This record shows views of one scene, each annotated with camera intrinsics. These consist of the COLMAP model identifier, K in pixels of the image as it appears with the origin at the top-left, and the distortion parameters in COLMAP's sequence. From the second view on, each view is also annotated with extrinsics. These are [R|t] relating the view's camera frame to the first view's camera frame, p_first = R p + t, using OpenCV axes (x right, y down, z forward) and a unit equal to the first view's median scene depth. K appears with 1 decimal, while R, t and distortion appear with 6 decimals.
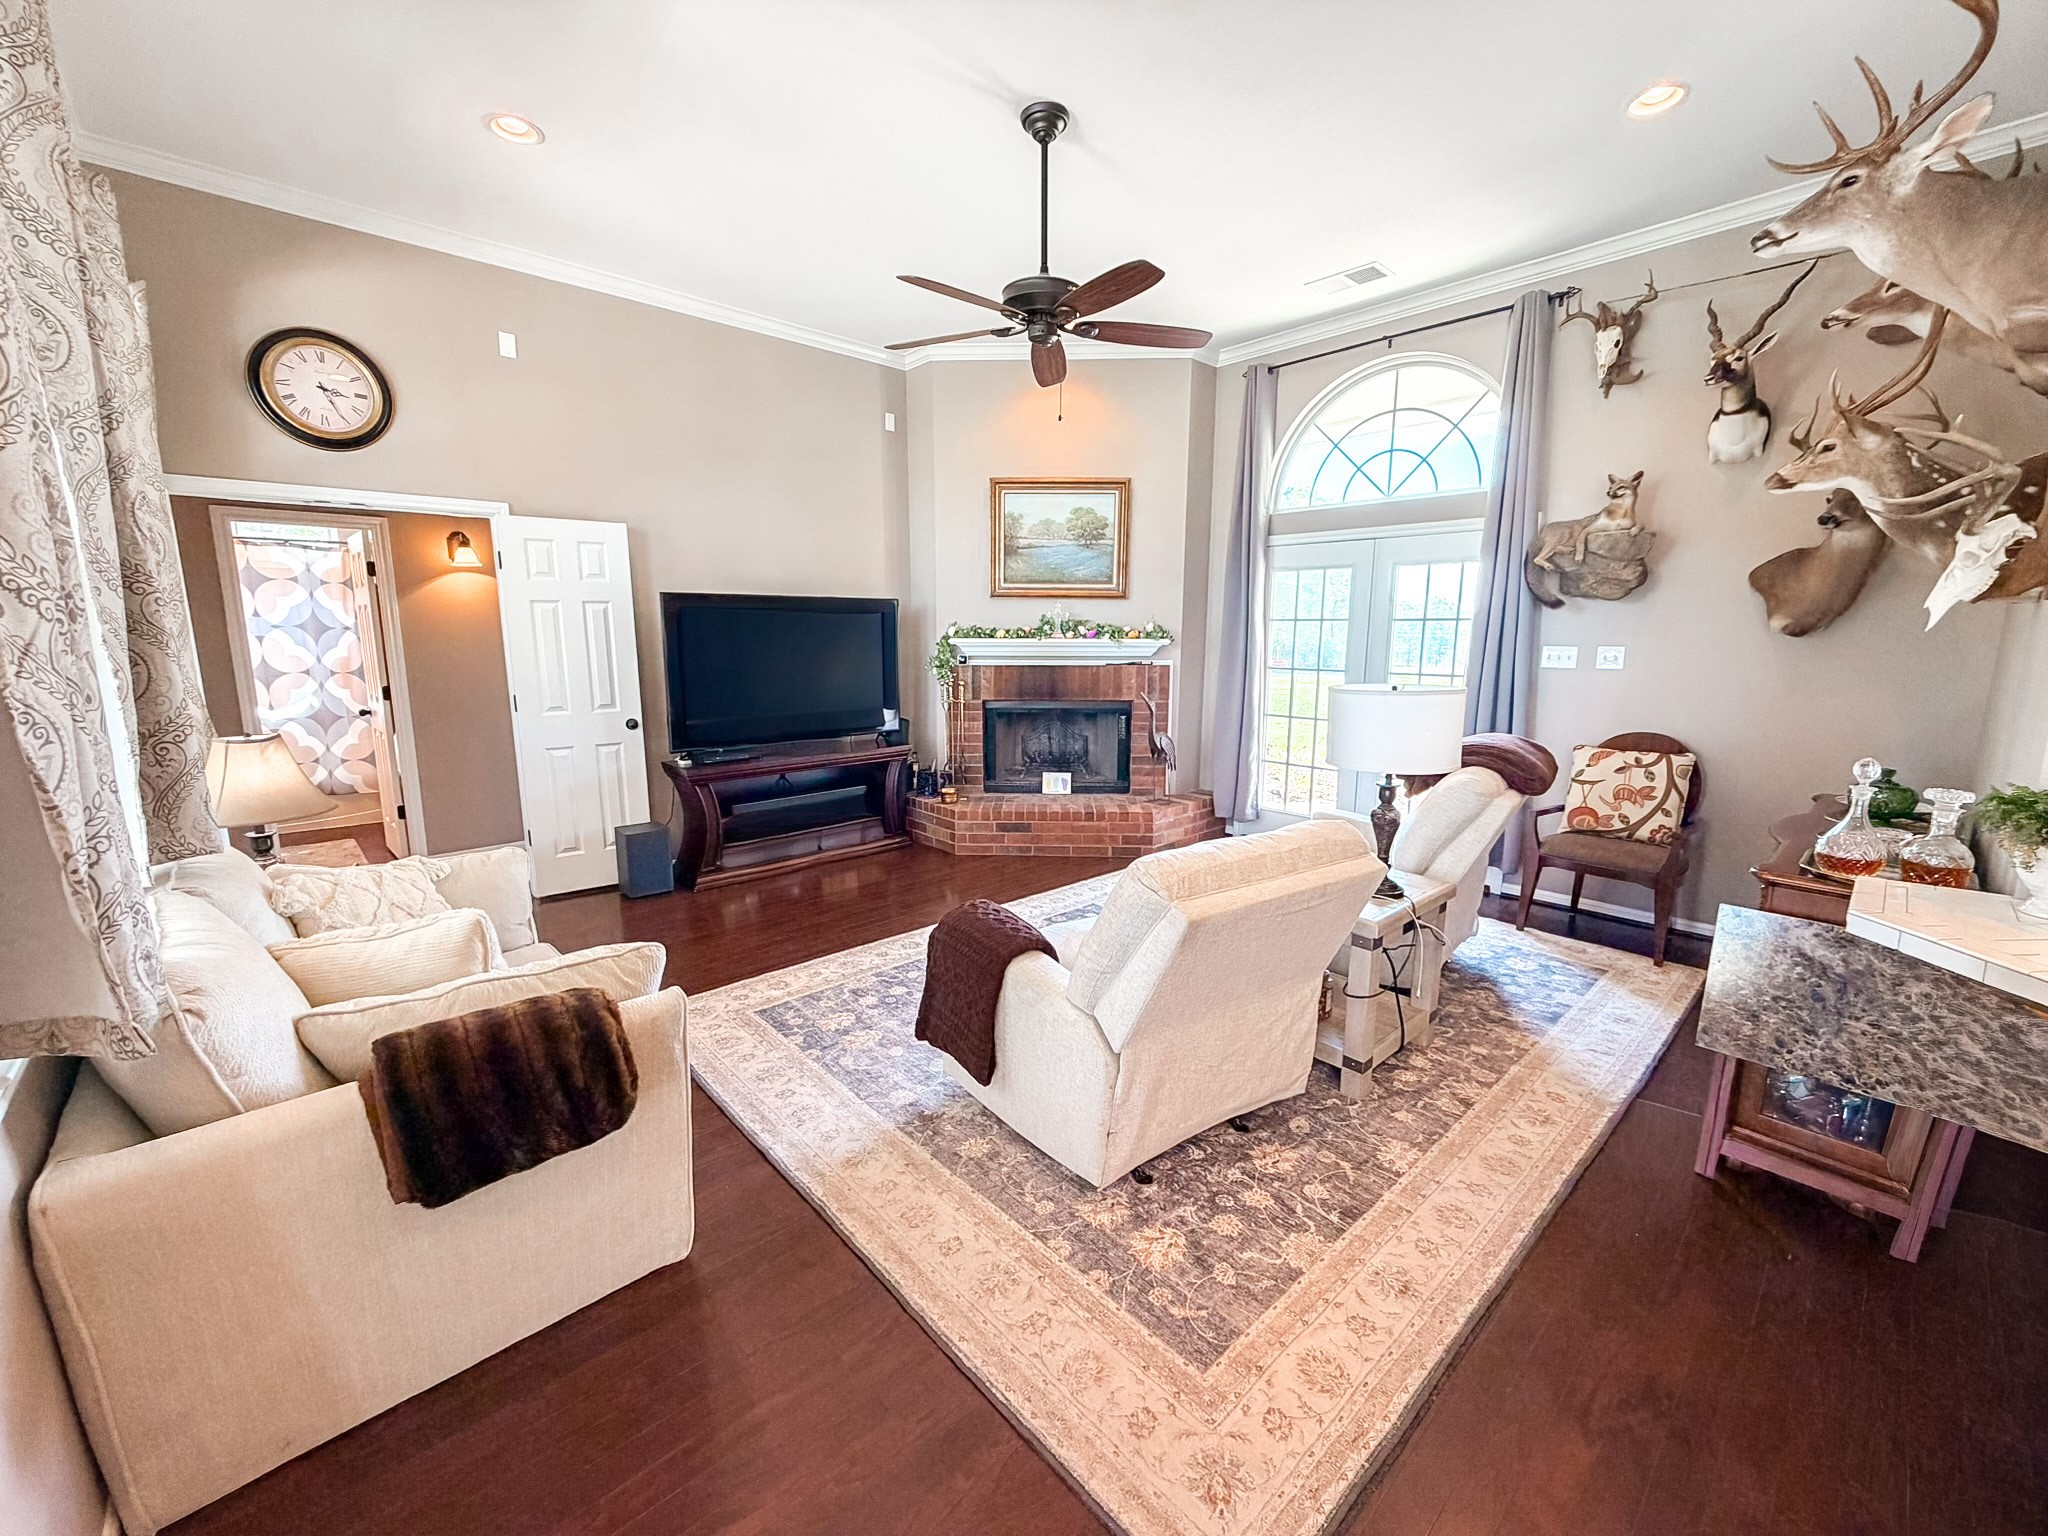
lens RADIAL K [[818.7, 0, 1019.0], [0, 818.7, 767.9], [0, 0, 1]] dist [0.000257, -0.000570]
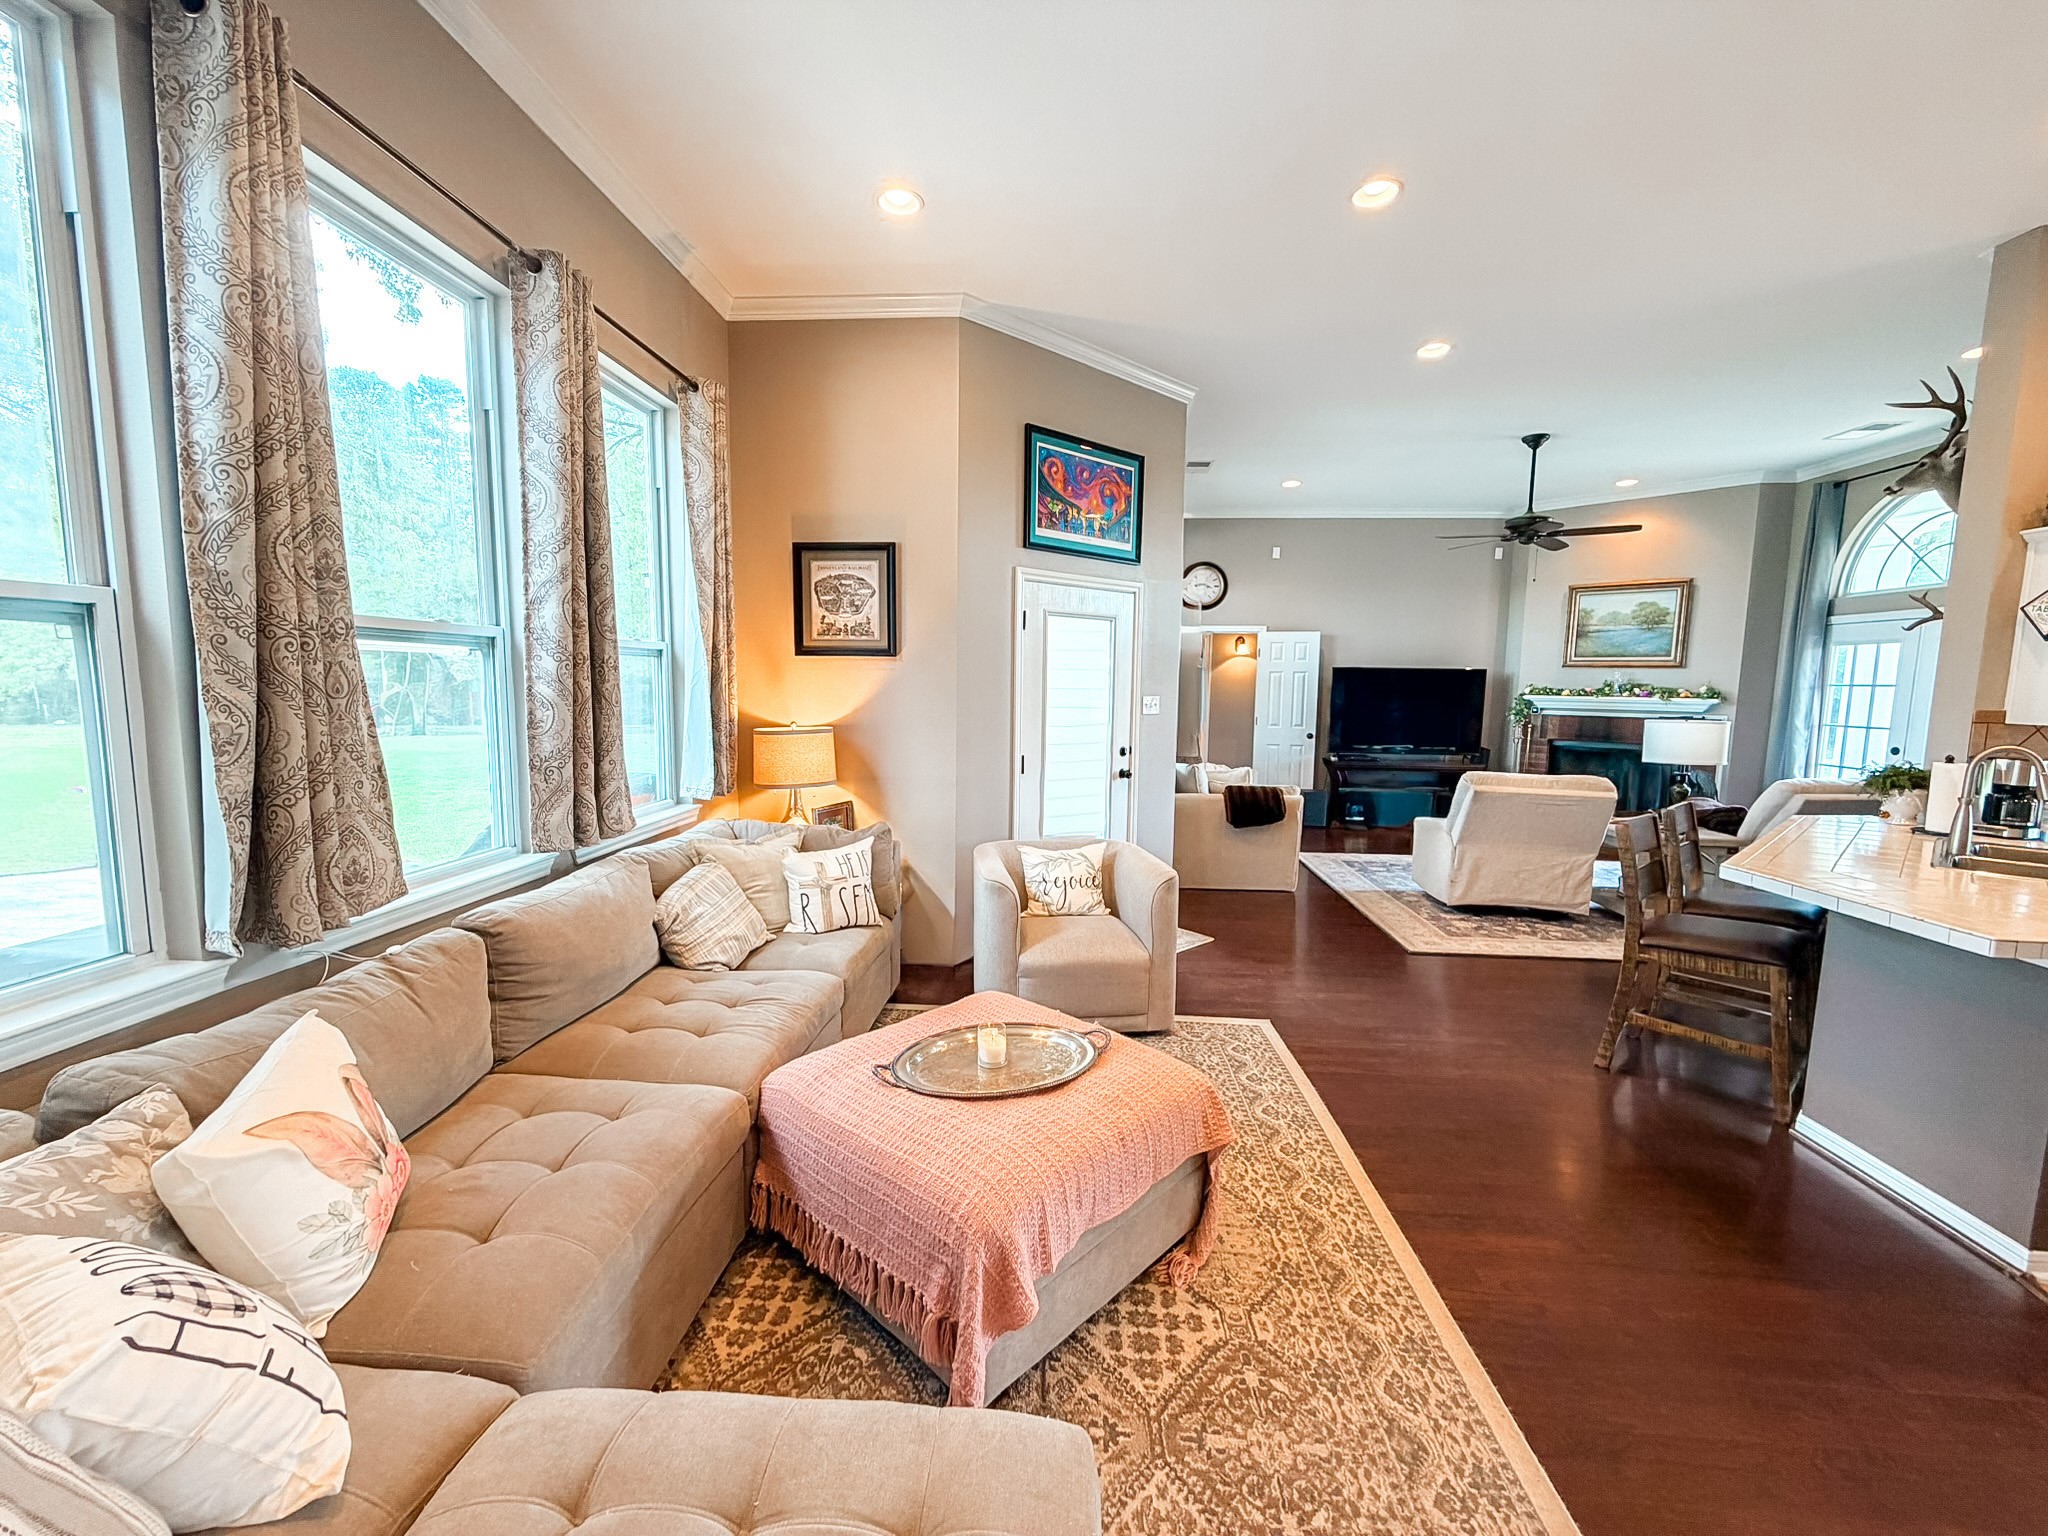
lens RADIAL K [[818.7, 0, 1019.0], [0, 818.7, 767.9], [0, 0, 1]] dist [0.000257, -0.000570]
pose [[0.686931, 0.083695, -0.721887, 0.363738], [-0.134612, 0.990810, -0.013219, 0.112677], [0.714147, 0.106255, 0.691885, -0.650421]]
